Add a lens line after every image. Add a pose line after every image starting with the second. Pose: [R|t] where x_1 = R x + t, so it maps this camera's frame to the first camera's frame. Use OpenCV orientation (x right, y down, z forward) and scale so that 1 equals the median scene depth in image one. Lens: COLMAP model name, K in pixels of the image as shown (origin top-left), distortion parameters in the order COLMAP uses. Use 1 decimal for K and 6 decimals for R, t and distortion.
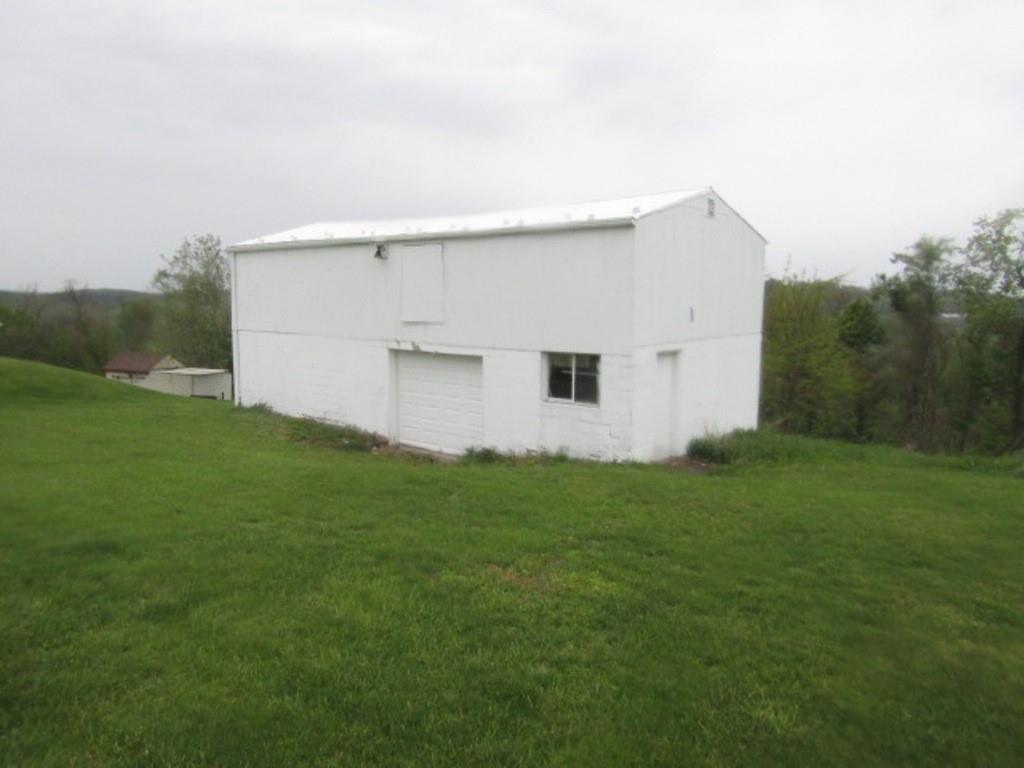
lens RADIAL K [[742.6, 0, 514.7], [0, 742.6, 383.2], [0, 0, 1]] dist [0.013561, 0.008552]
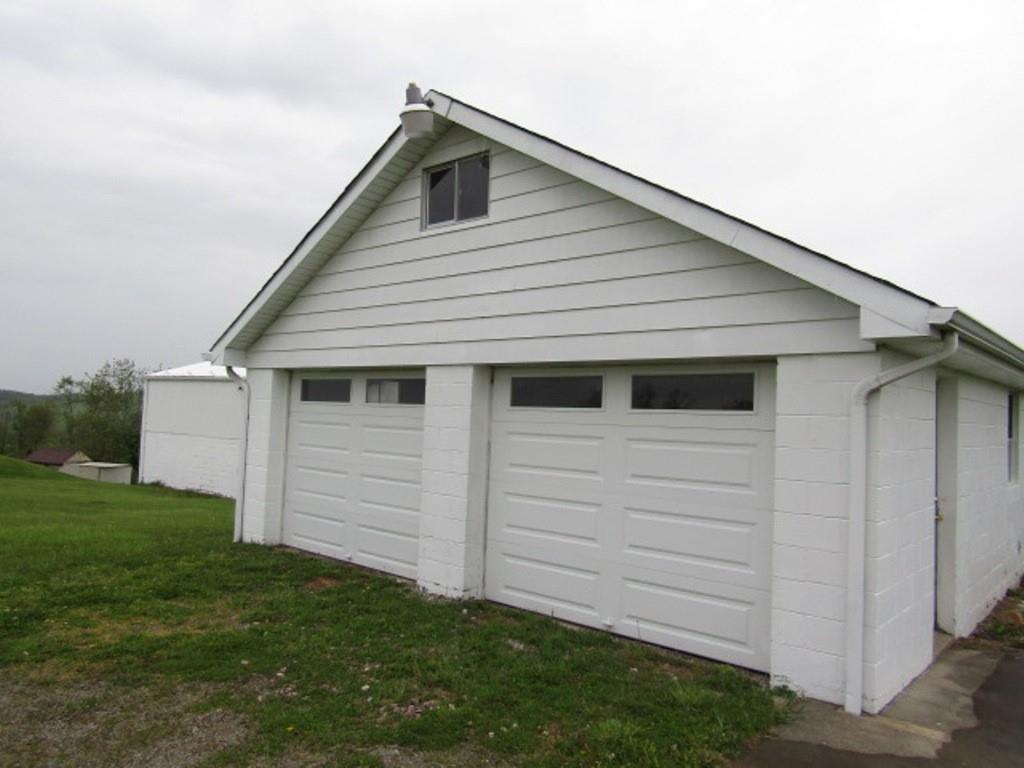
lens RADIAL K [[742.6, 0, 508.2], [0, 742.6, 383.0], [0, 0, 1]] dist [0.013561, 0.008552]
pose [[0.993122, 0.041138, 0.109624, 0.111749], [-0.023455, 0.987167, -0.157960, 0.032241], [-0.114715, 0.154302, 0.981342, -0.347508]]
